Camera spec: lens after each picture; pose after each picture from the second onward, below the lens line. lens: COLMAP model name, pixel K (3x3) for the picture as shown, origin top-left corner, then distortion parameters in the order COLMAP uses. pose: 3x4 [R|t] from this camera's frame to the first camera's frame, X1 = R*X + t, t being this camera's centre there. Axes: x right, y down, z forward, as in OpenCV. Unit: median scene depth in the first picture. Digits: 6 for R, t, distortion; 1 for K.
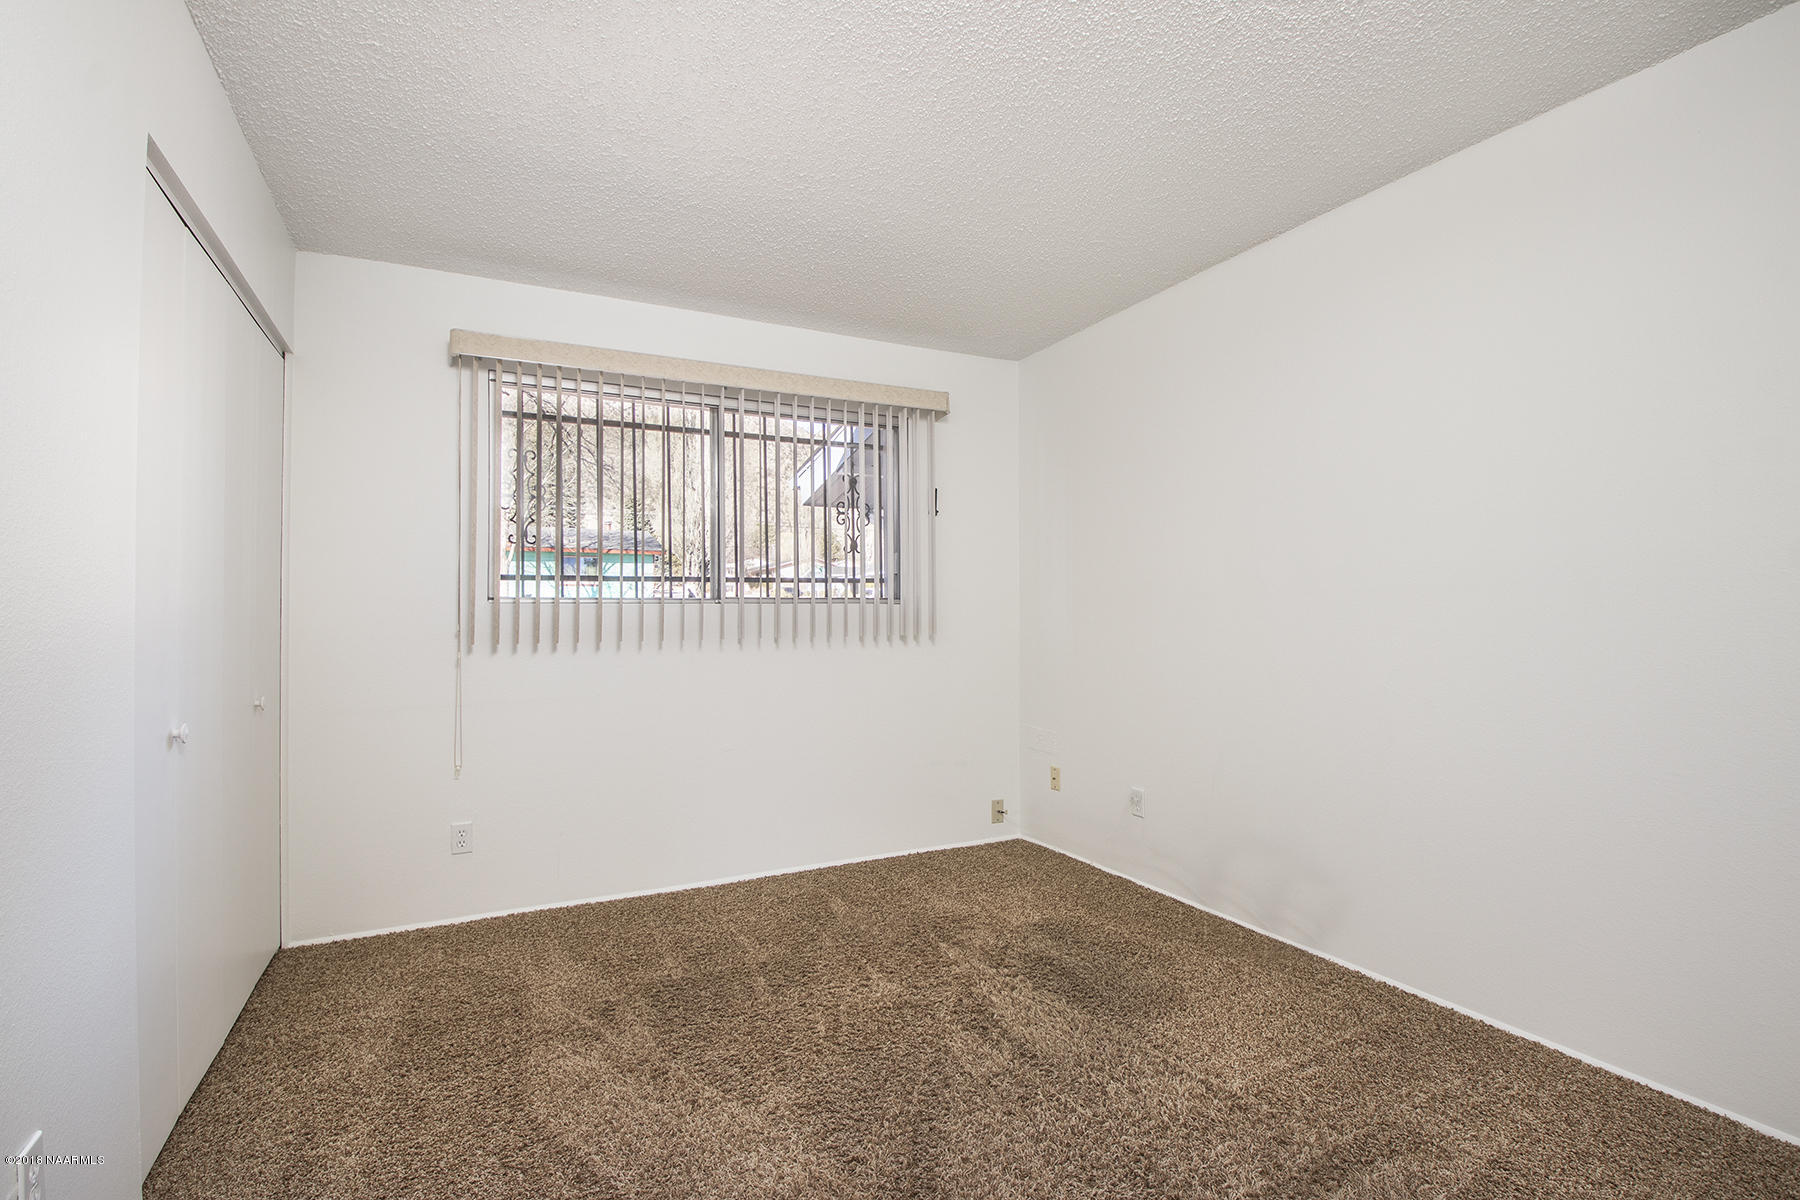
lens RADIAL K [[821.1, 0, 901.5], [0, 821.1, 604.3], [0, 0, 1]] dist [-0.011427, -0.004395]
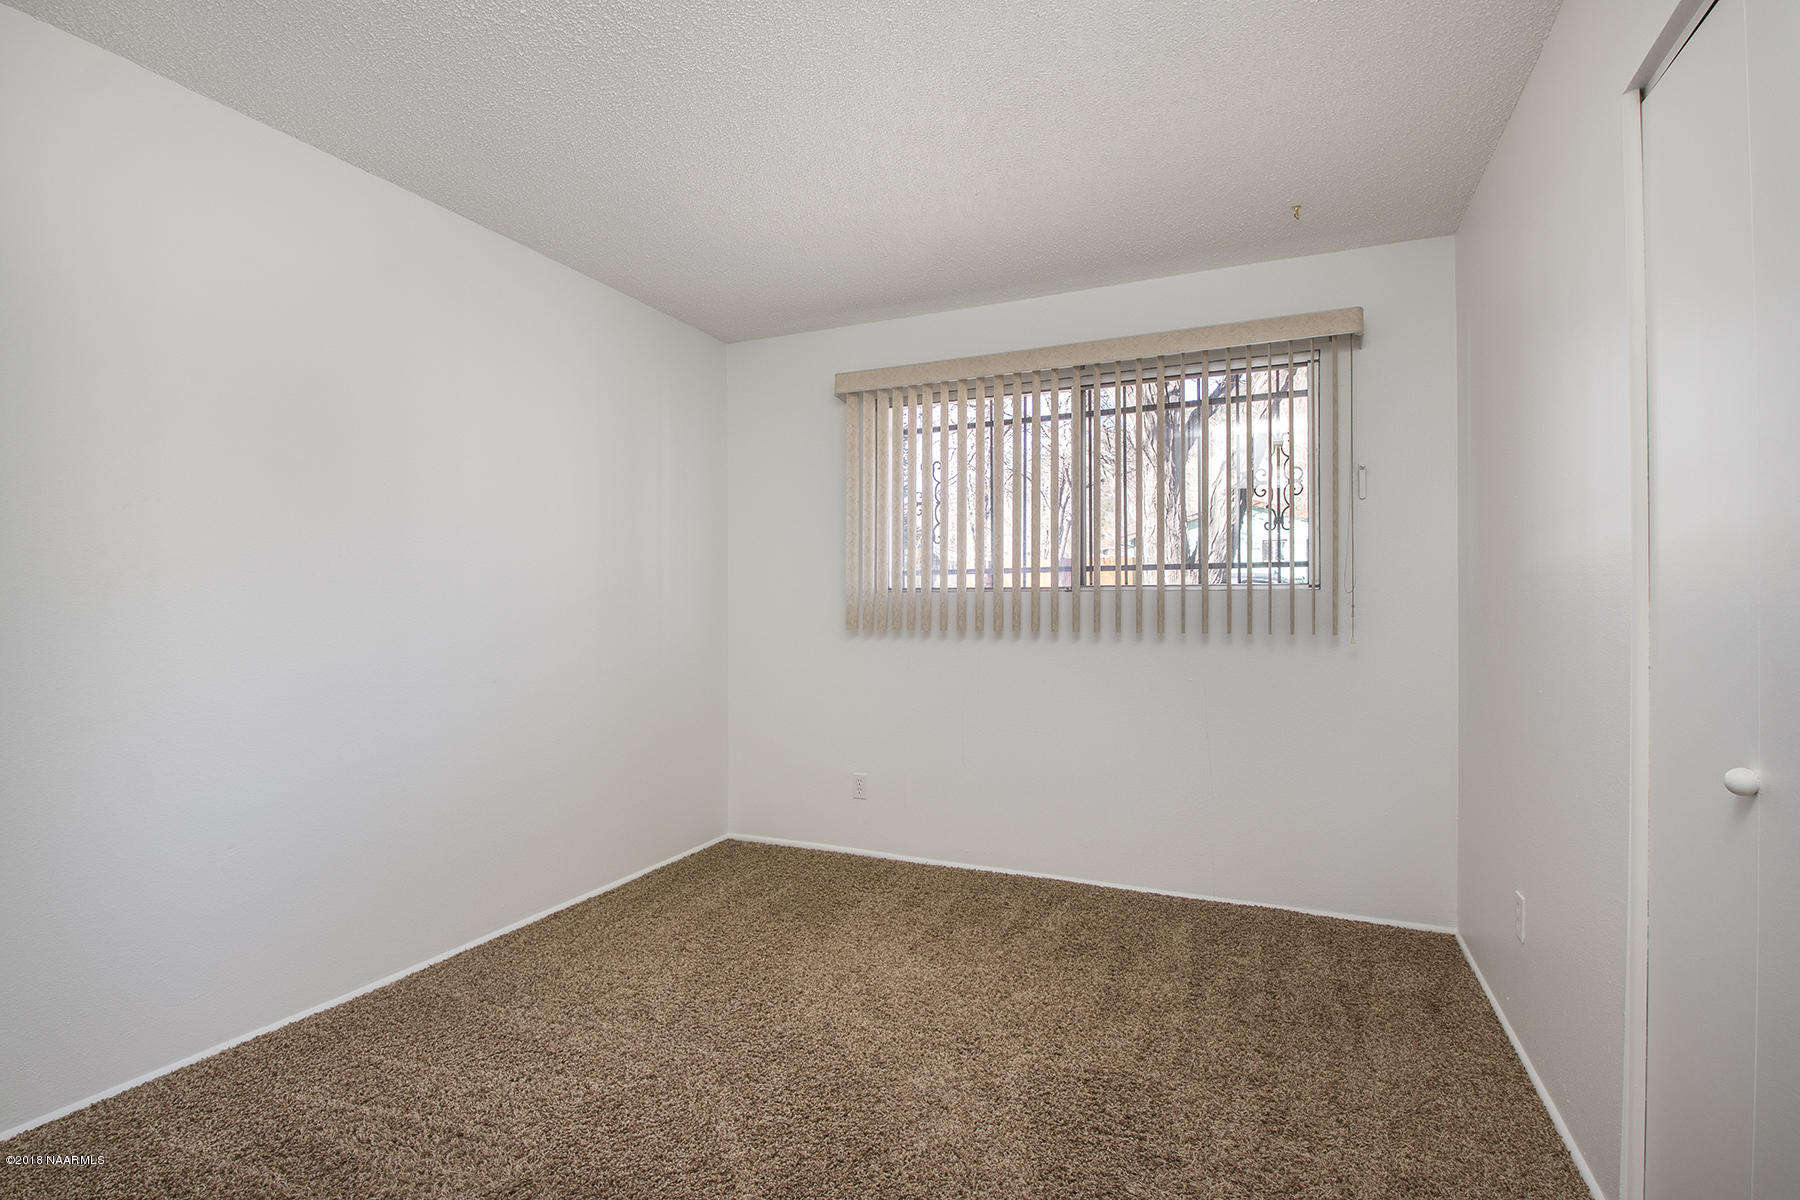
lens RADIAL K [[848.0, 0, 901.5], [0, 848.0, 594.5], [0, 0, 1]] dist [-0.004914, -0.000263]
pose [[0.632635, 0.001143, -0.774449, 0.395840], [0.002480, 0.999991, 0.003501, -0.002796], [0.774446, -0.004136, 0.632626, 0.197953]]
